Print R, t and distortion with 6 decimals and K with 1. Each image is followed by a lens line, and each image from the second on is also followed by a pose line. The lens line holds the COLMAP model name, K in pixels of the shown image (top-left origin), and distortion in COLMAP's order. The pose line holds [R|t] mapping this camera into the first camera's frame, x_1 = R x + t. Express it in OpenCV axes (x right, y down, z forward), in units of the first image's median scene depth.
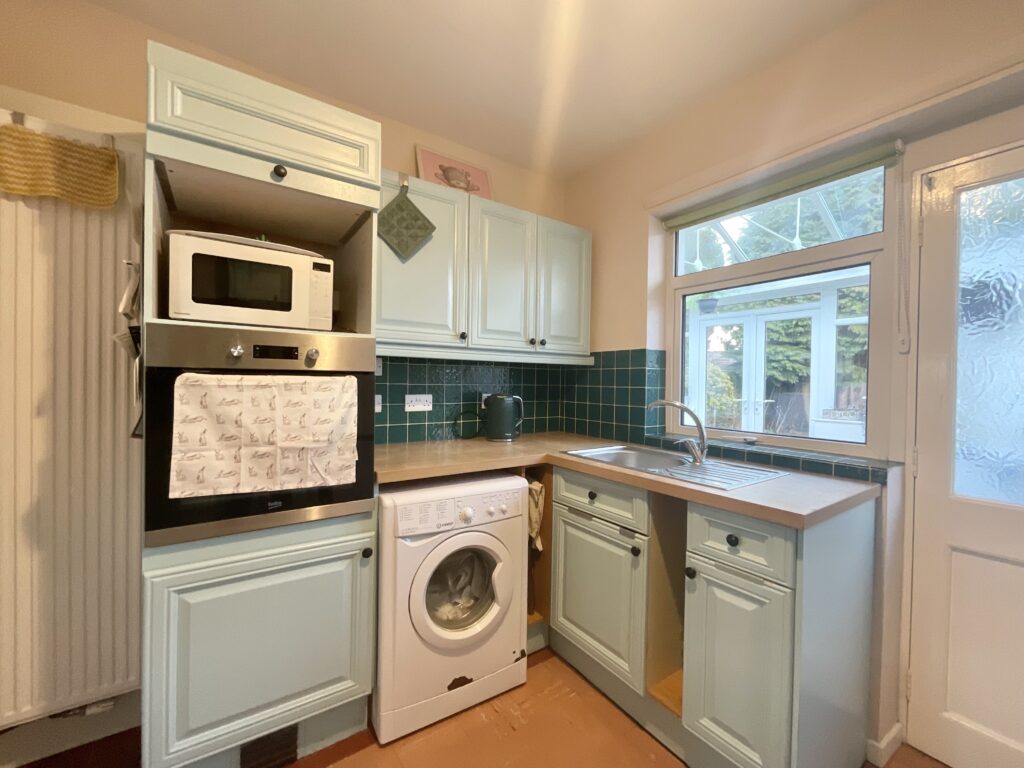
lens RADIAL K [[423.2, 0, 518.1], [0, 423.2, 385.6], [0, 0, 1]] dist [0.000666, -0.000119]
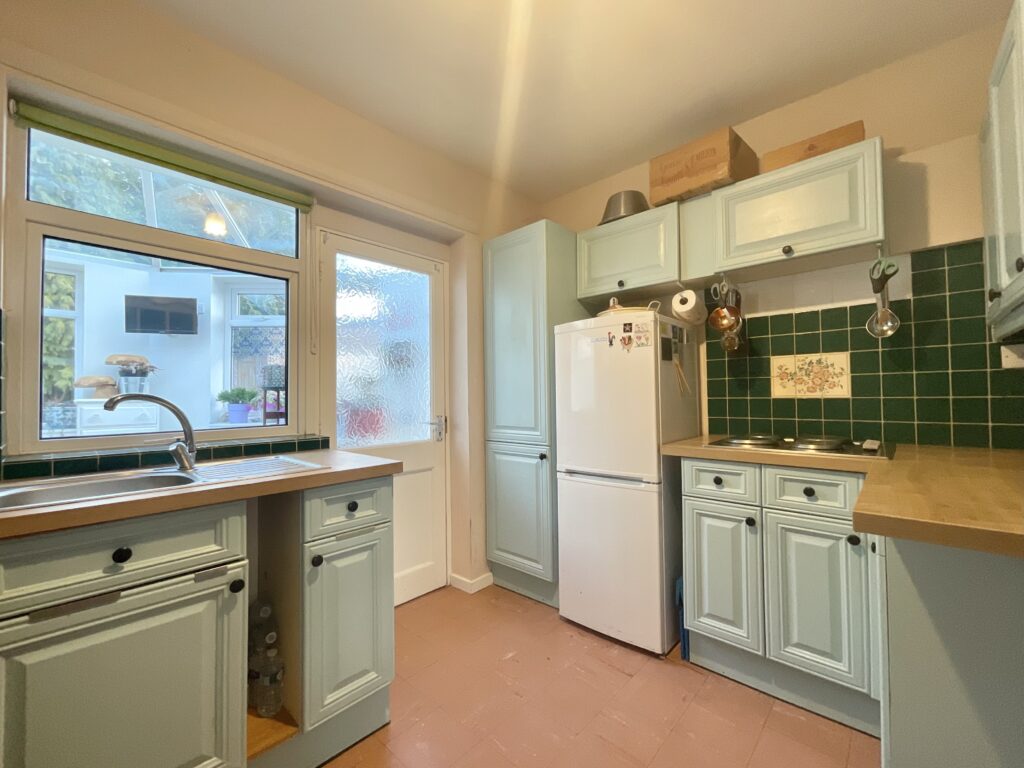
lens RADIAL K [[423.2, 0, 518.1], [0, 423.2, 385.6], [0, 0, 1]] dist [0.000666, -0.000119]
pose [[-0.214738, 0.010268, 0.976618, -0.563072], [0.019885, 0.999783, -0.006140, 0.046213], [-0.976469, 0.018102, -0.214895, 0.648692]]
